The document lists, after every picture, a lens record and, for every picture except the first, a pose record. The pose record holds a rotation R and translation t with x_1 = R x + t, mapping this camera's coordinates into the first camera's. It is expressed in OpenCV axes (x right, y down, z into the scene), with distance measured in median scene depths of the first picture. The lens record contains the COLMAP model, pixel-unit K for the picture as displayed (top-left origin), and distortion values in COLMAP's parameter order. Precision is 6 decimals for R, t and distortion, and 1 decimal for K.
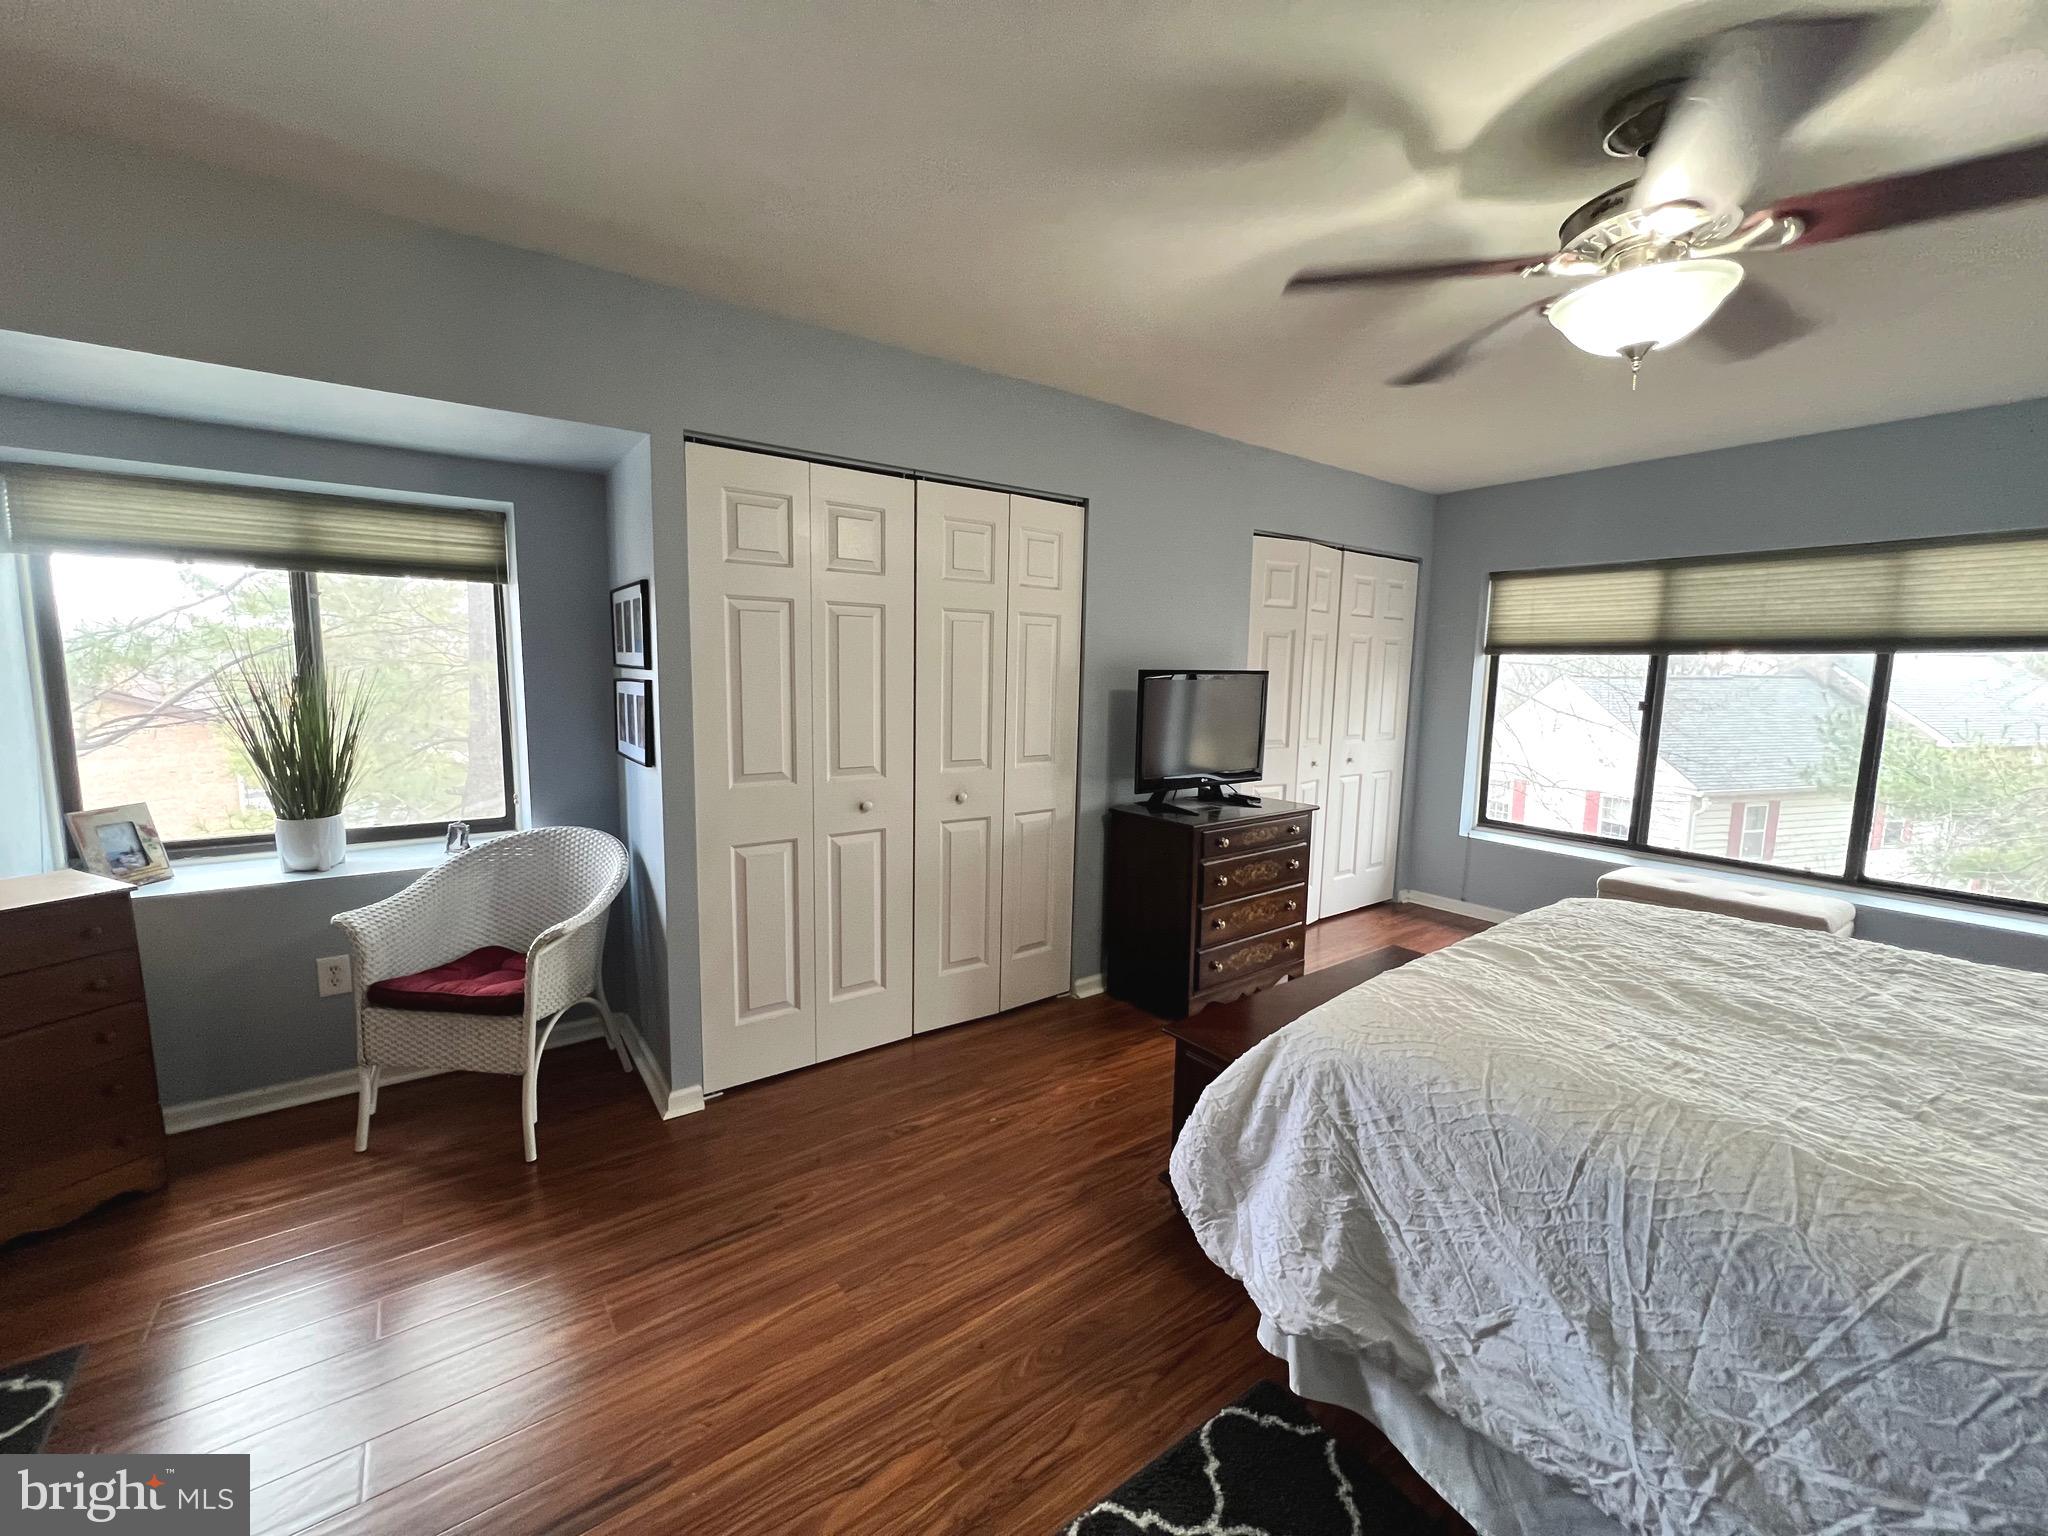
lens RADIAL K [[816.3, 0, 1024.3], [0, 816.3, 770.0], [0, 0, 1]] dist [-0.007369, 0.000151]
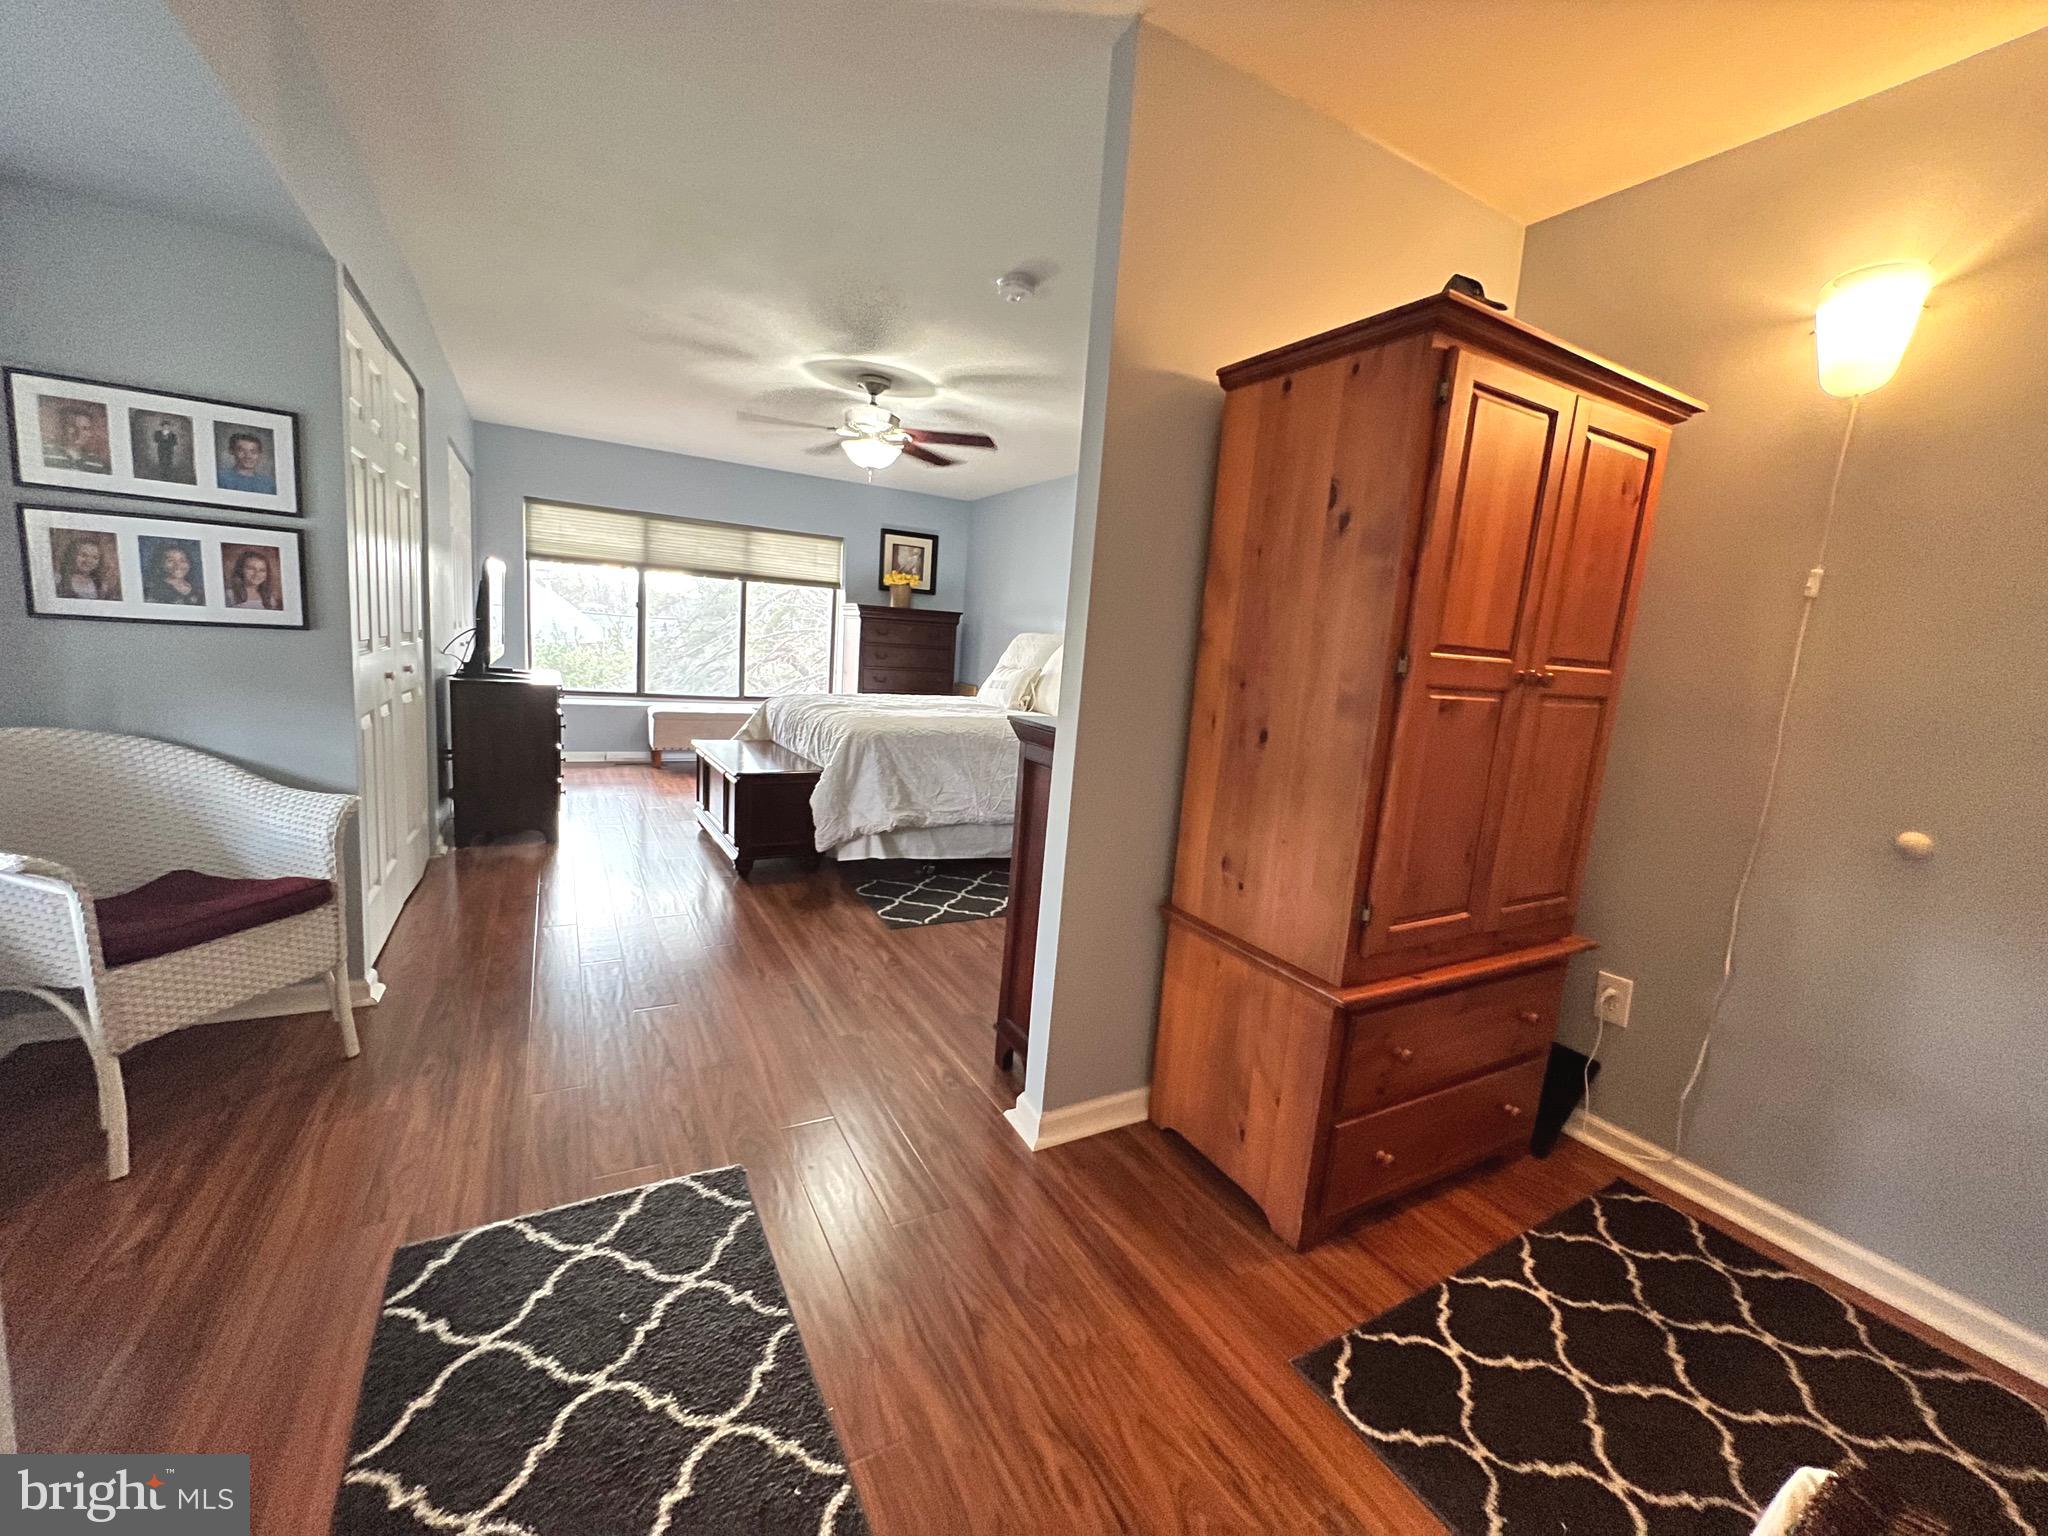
lens RADIAL K [[819.4, 0, 1021.0], [0, 819.4, 760.5], [0, 0, 1]] dist [-0.001372, -0.000265]
pose [[0.108995, -0.149615, 0.982718, -1.257004], [0.046635, 0.988289, 0.145291, 0.043383], [-0.992948, 0.029993, 0.114696, 0.131156]]
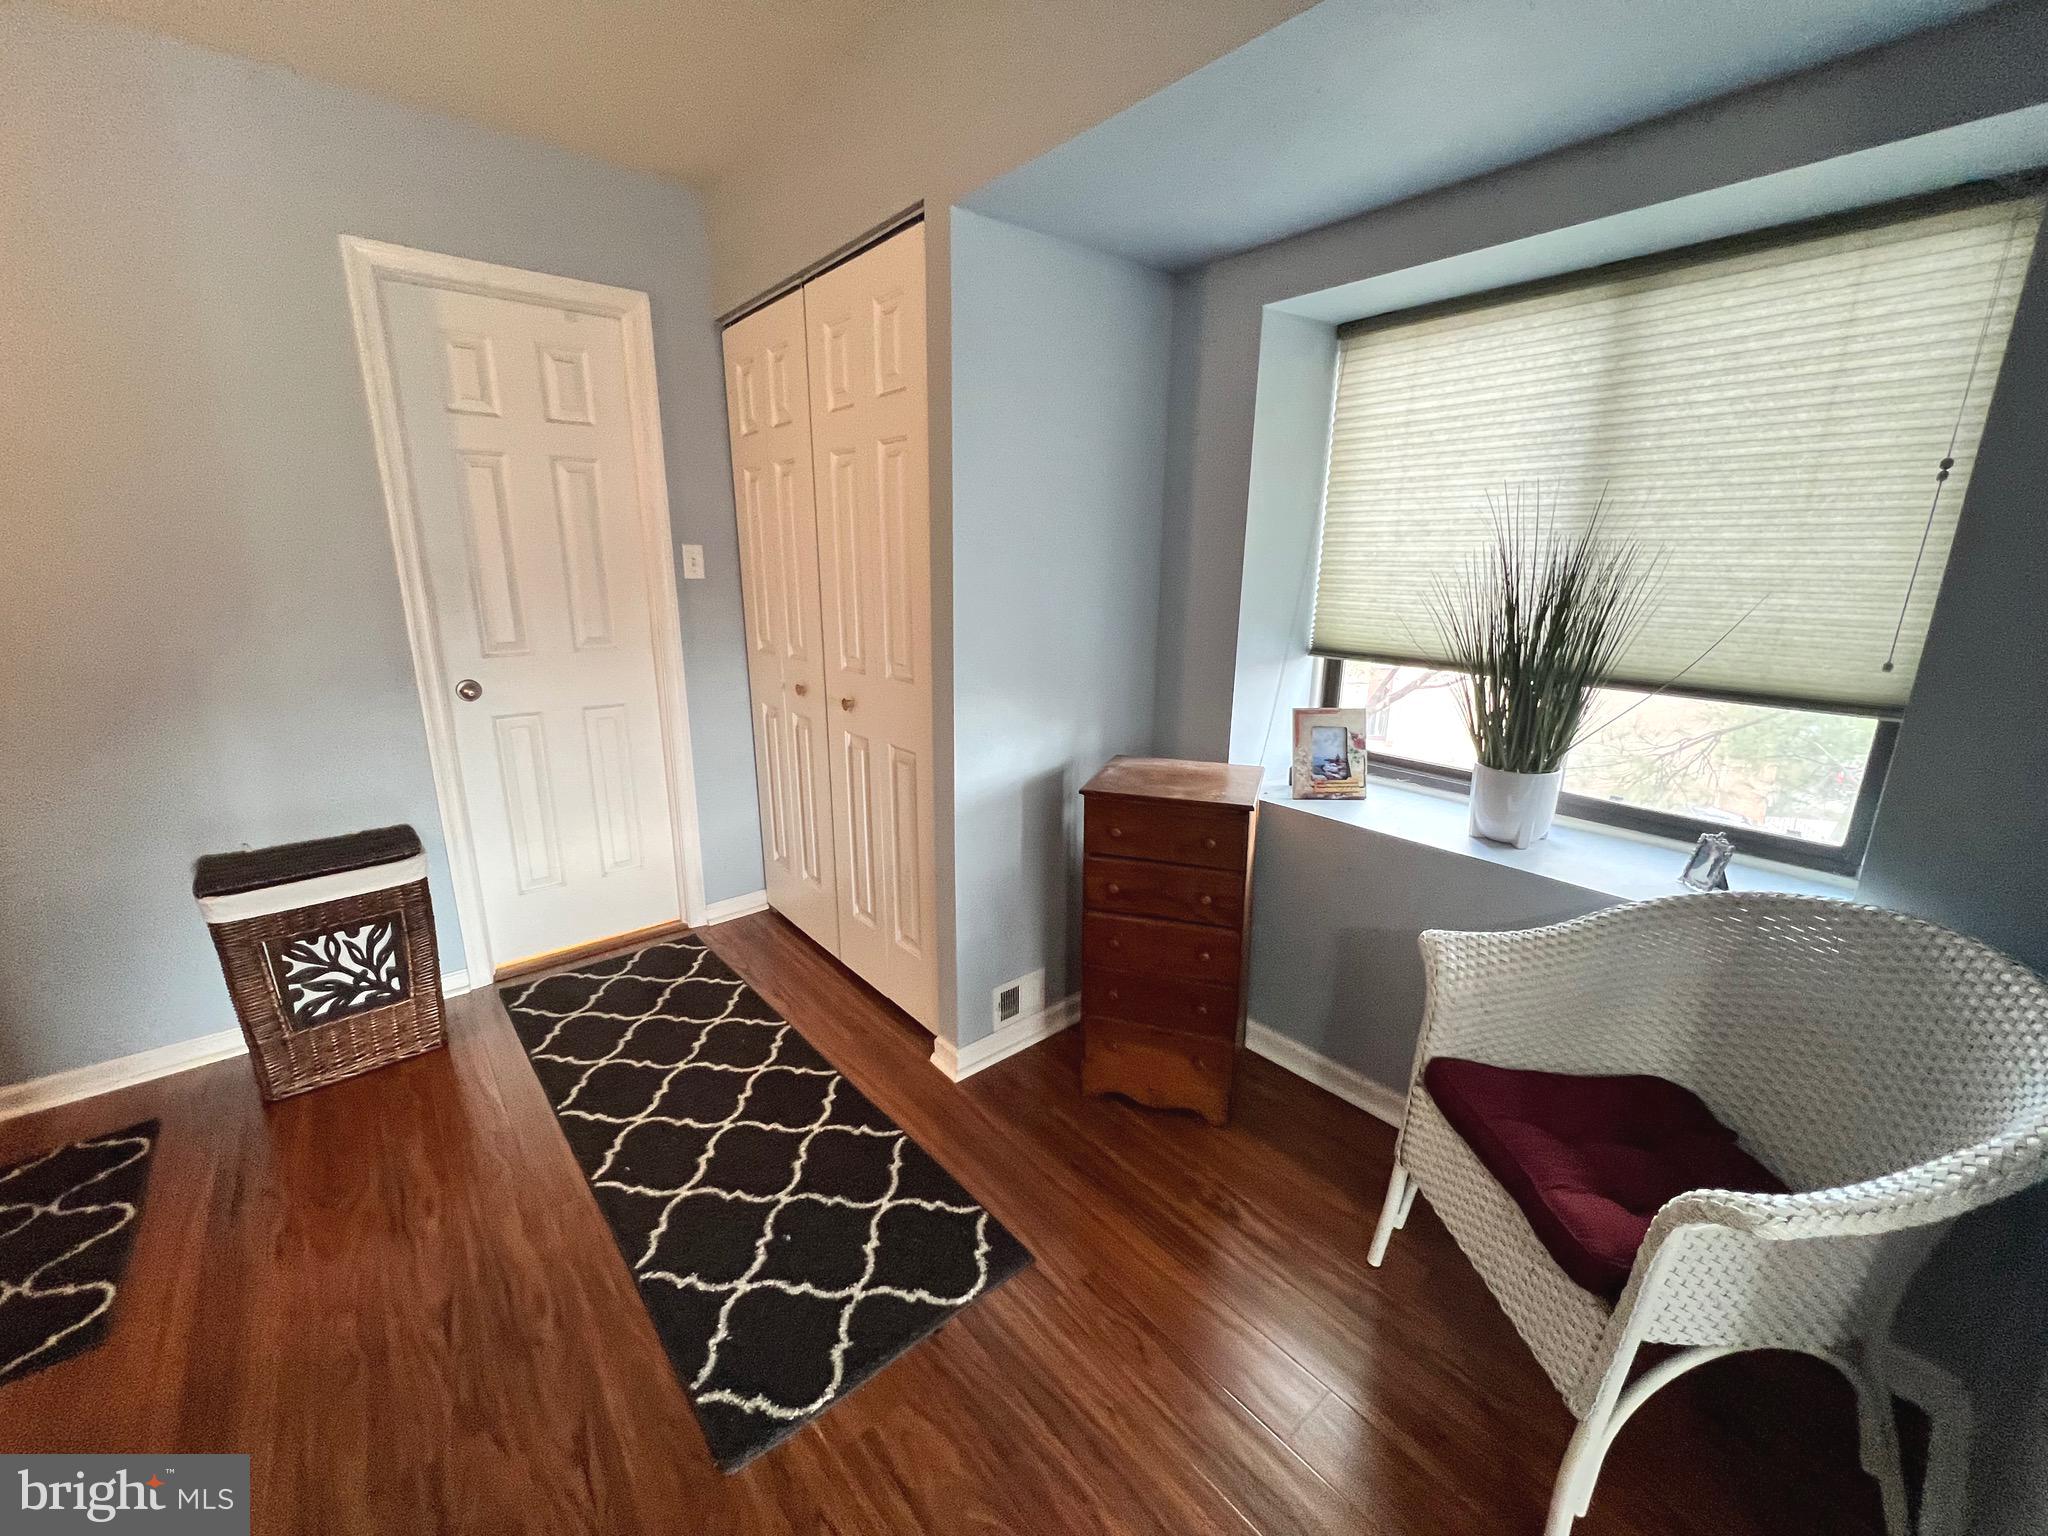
lens RADIAL K [[819.4, 0, 1039.4], [0, 819.4, 752.7], [0, 0, 1]] dist [-0.001372, -0.000265]
pose [[0.095730, 0.222839, -0.970144, -0.247687], [-0.122512, 0.969847, 0.210682, -0.056511], [0.987839, 0.098686, 0.120144, 0.547268]]
